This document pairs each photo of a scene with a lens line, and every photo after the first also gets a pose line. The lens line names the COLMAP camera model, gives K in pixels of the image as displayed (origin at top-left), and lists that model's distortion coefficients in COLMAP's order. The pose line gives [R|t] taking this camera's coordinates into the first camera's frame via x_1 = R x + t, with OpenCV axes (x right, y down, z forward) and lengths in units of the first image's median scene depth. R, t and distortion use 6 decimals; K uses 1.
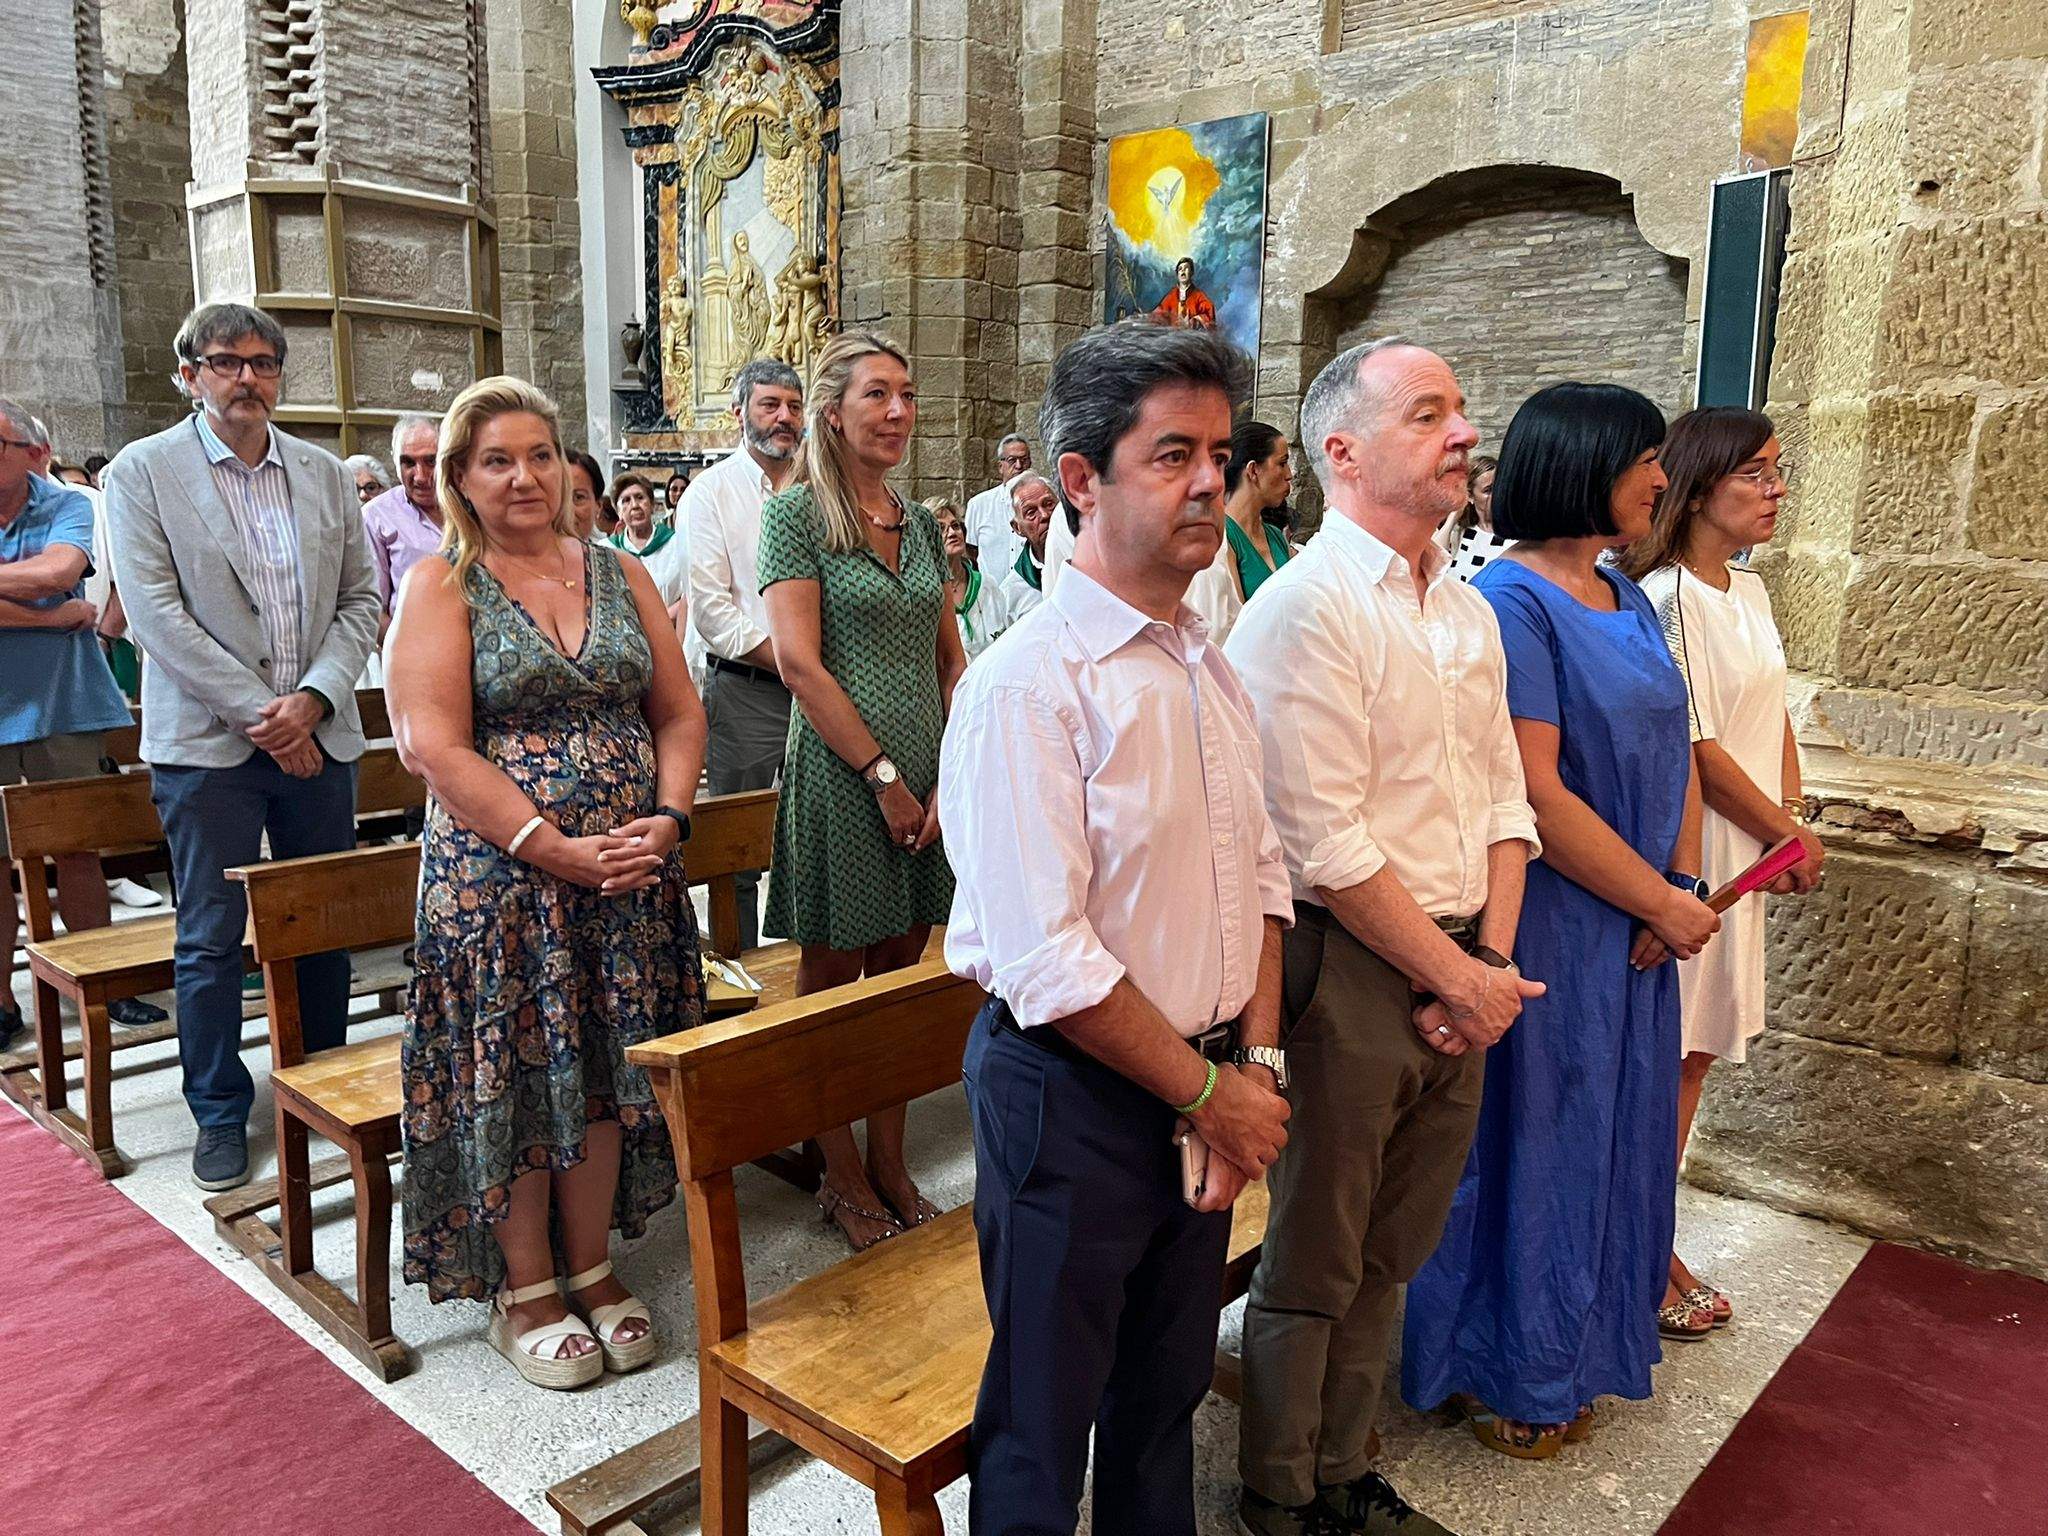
lens RADIAL K [[1544.5, 0, 1024.0], [0, 1544.5, 768.0], [0, 0, 1]] dist [0.048680, -0.056367]
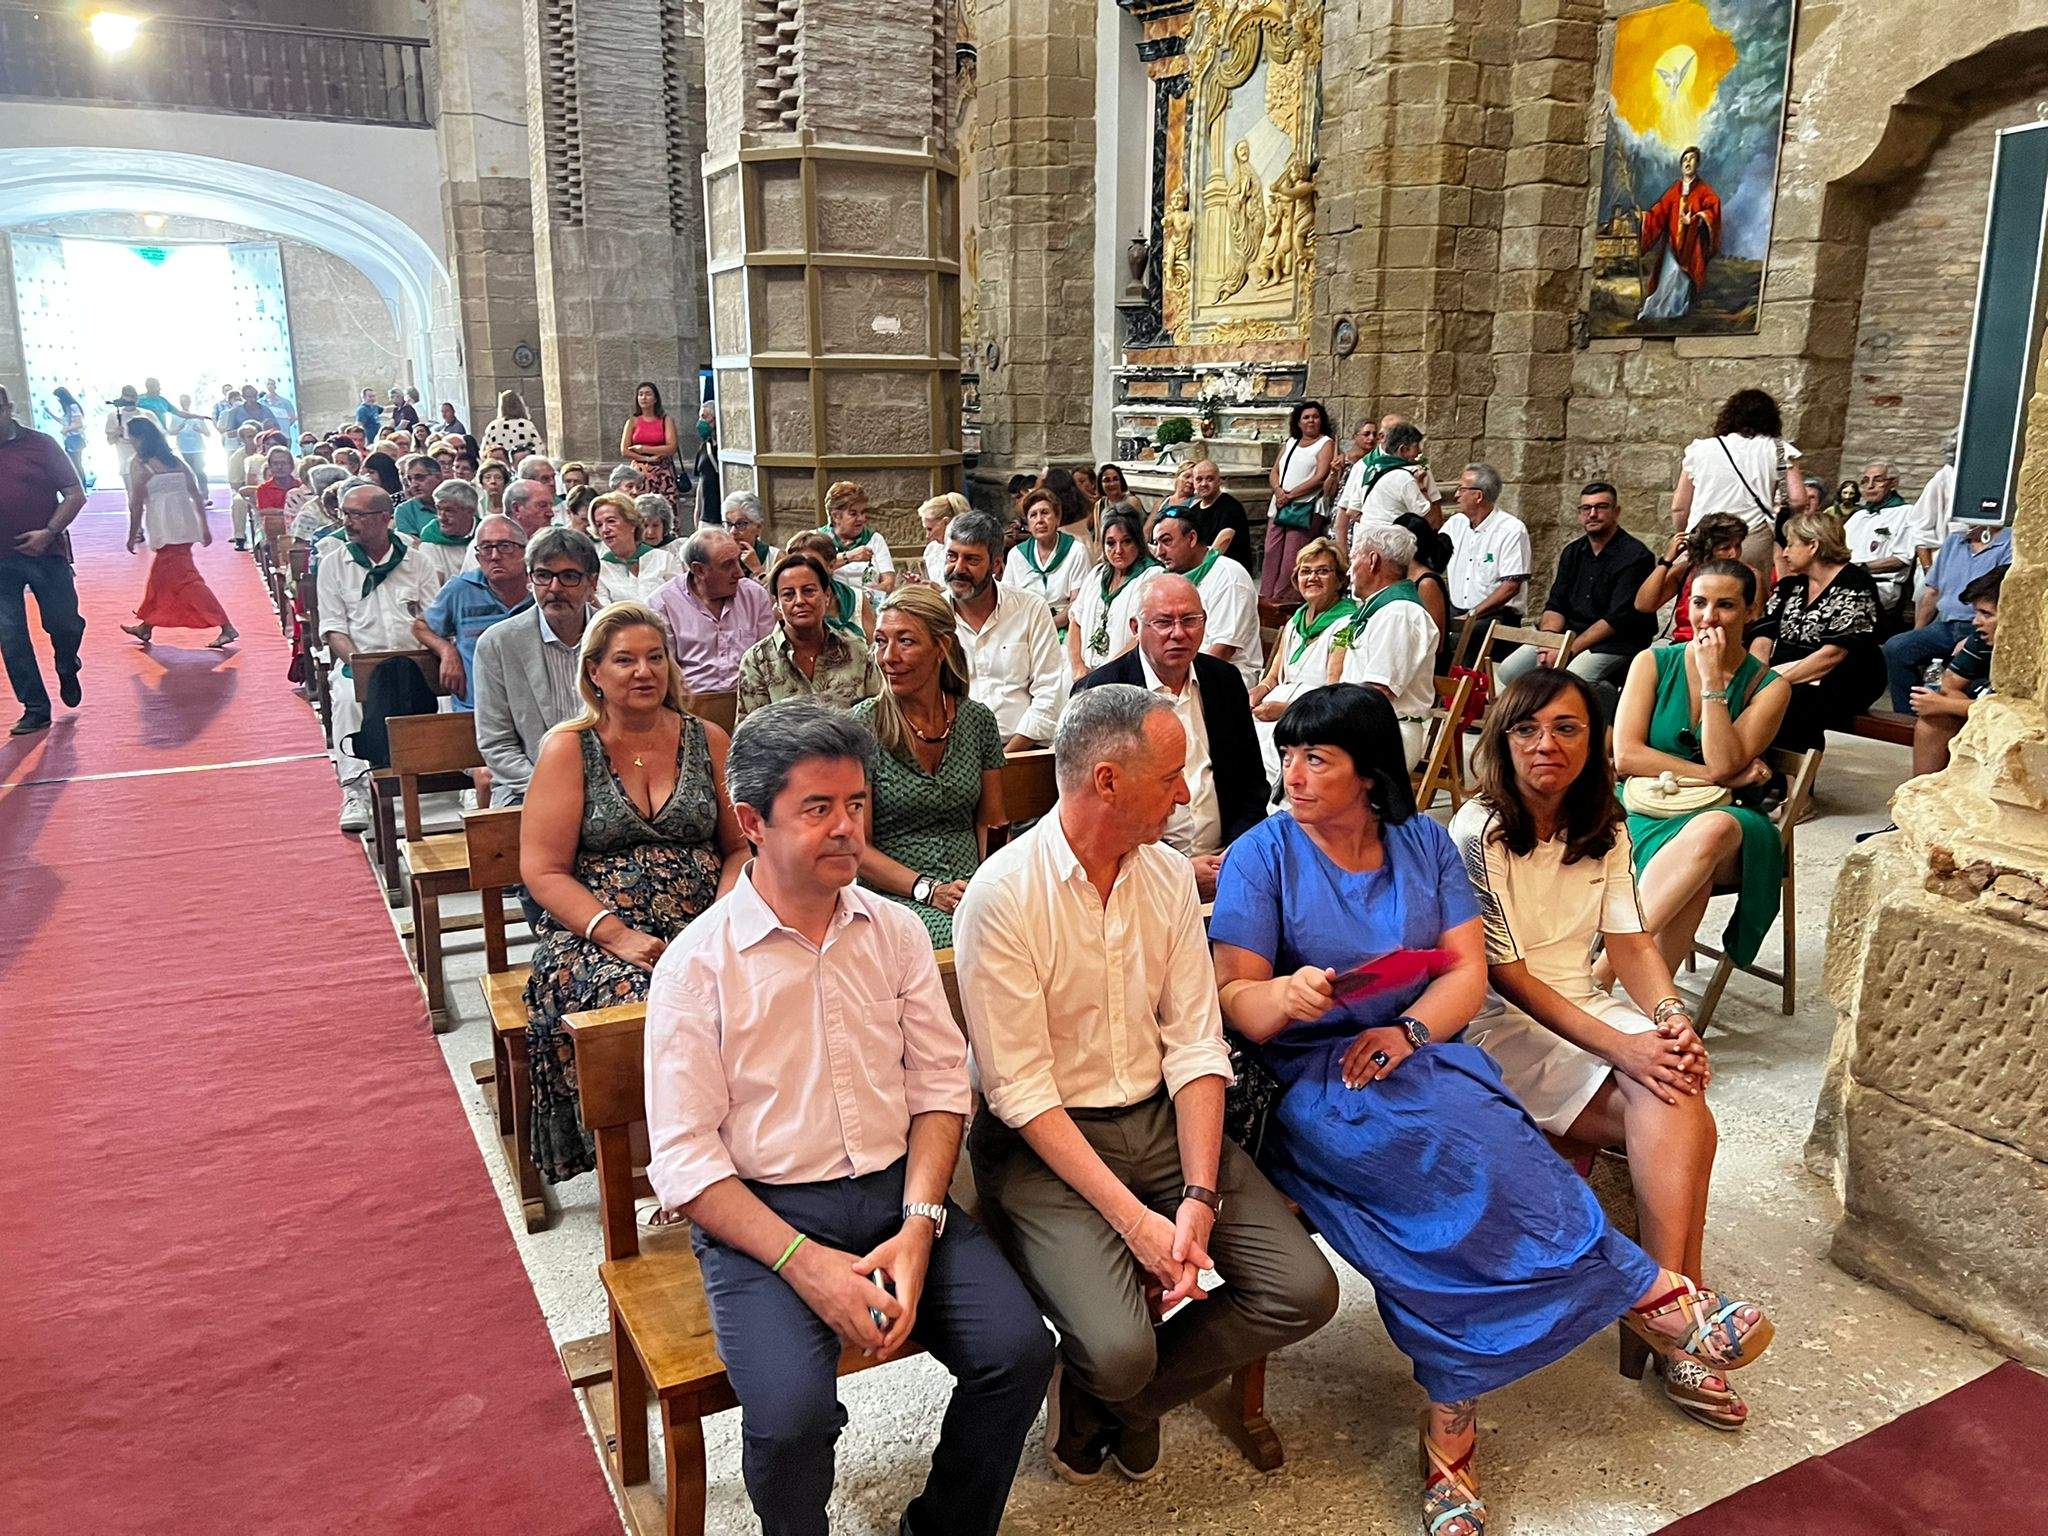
lens RADIAL K [[1555.6, 0, 1040.3], [0, 1555.6, 768.3], [0, 0, 1]] dist [0.041341, -0.047074]
pose [[0.935566, 0.072011, -0.345732, 0.090452], [-0.047711, 0.995787, 0.078302, -0.022854], [0.349914, -0.056762, 0.935061, -0.003656]]
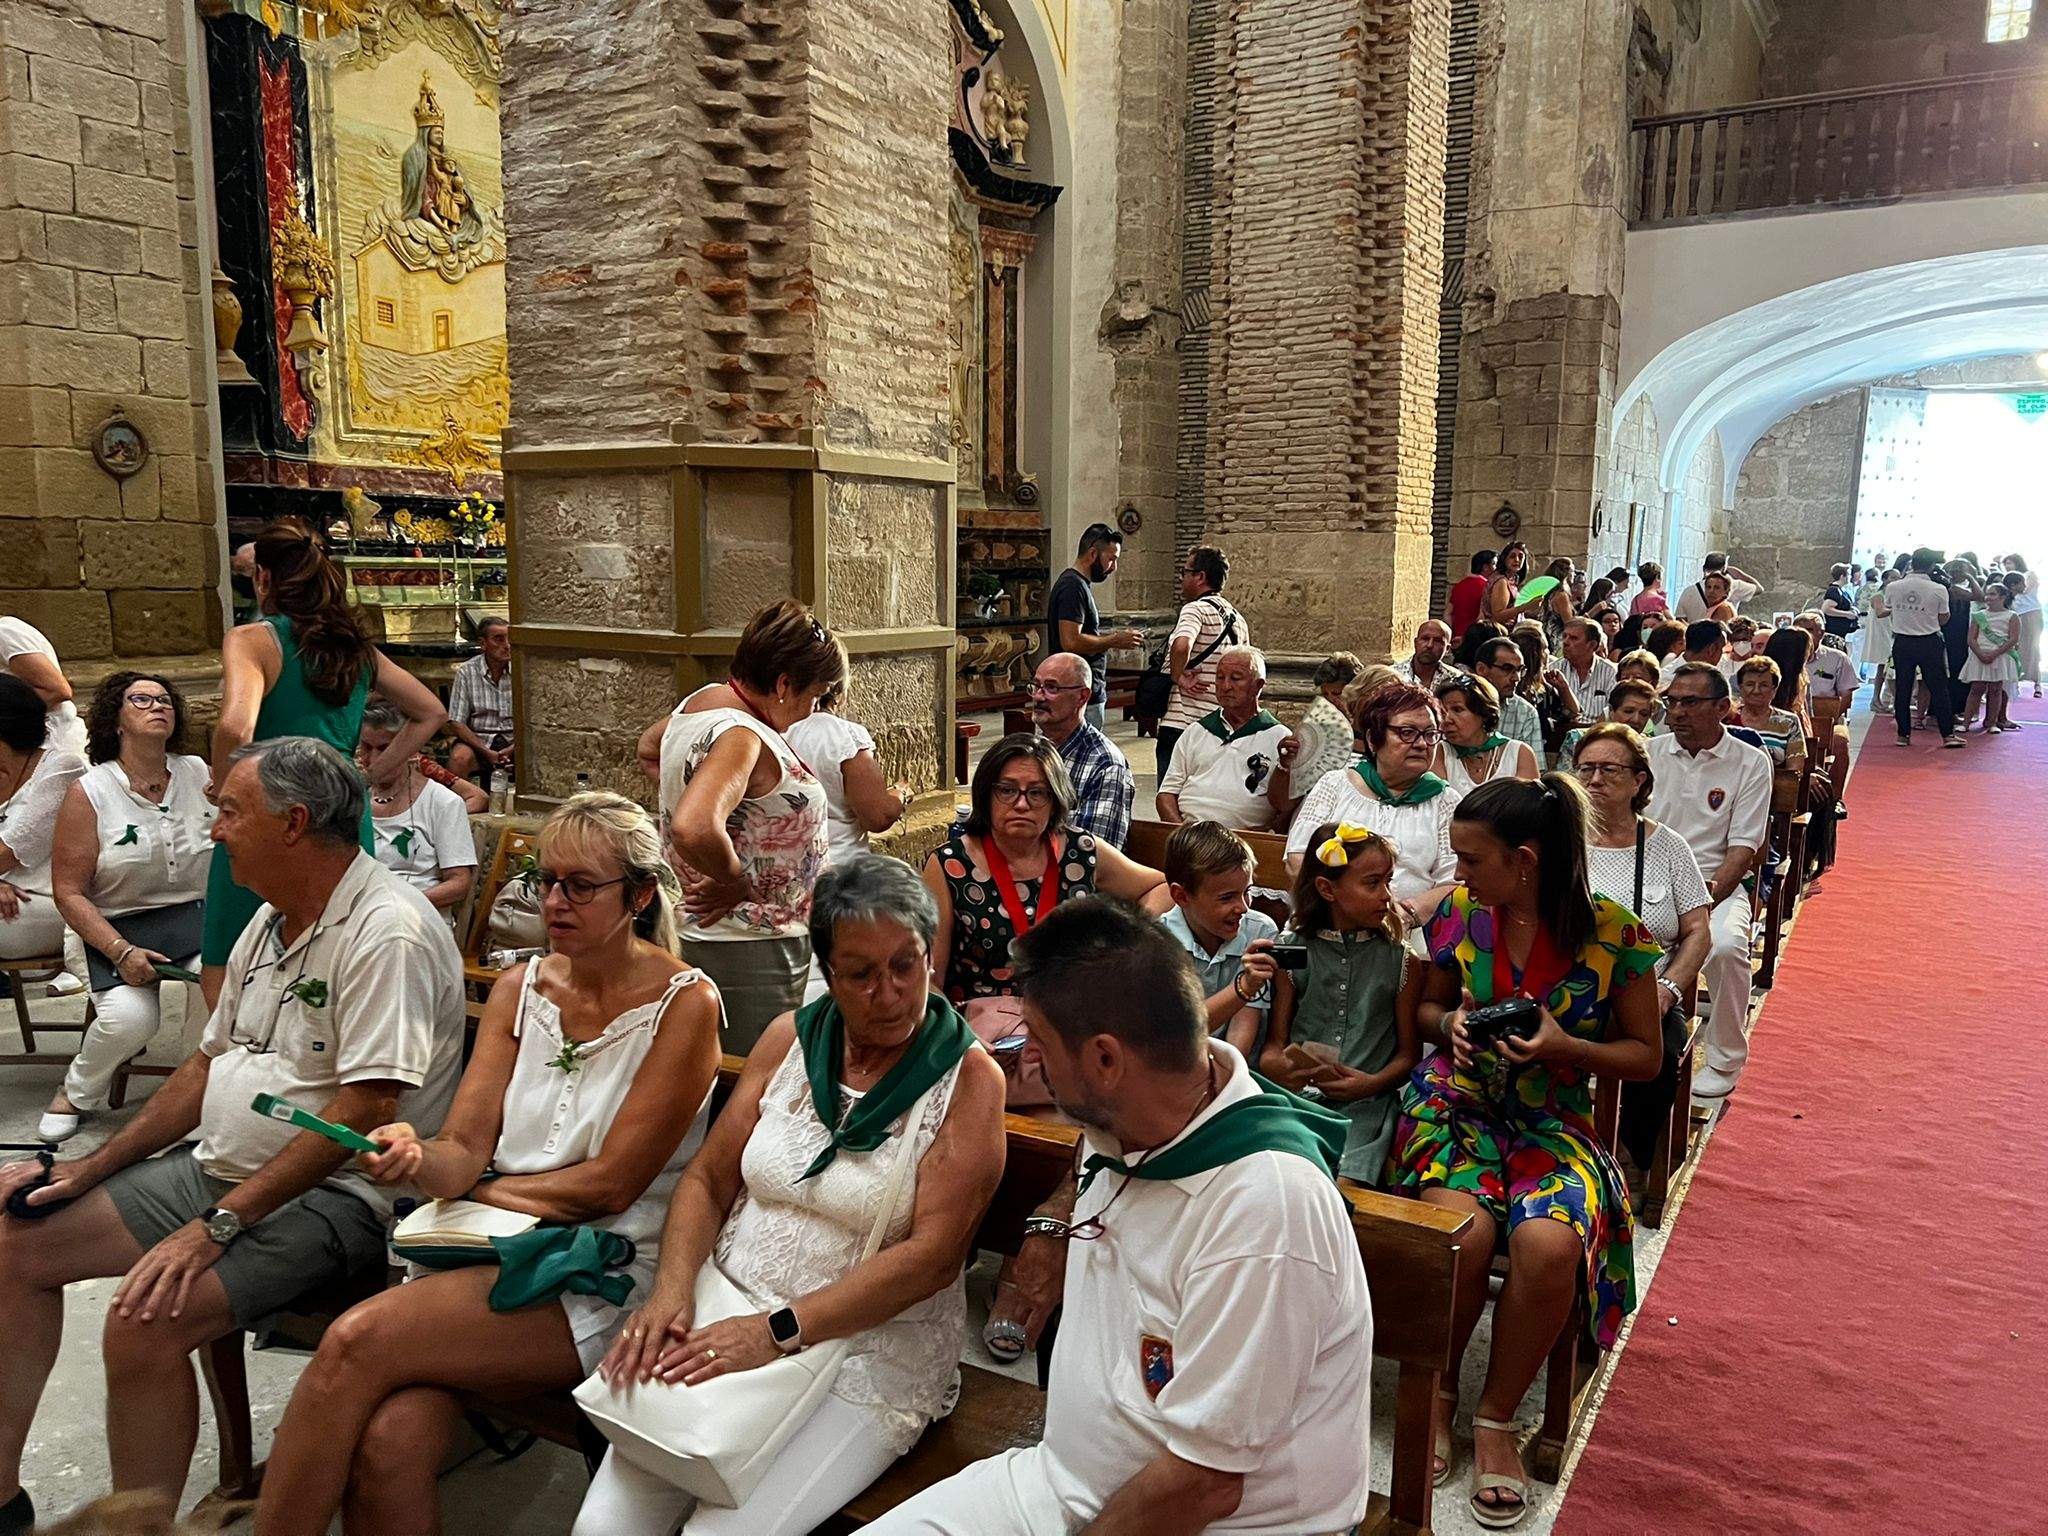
lens RADIAL K [[1544.5, 0, 1024.0], [0, 1544.5, 768.0], [0, 0, 1]] dist [0.048680, -0.056367]
pose [[0.195968, 0.122215, -0.972964, -0.346005], [-0.171751, 0.981144, 0.088650, -0.061503], [0.965452, 0.149735, 0.213264, 0.240973]]
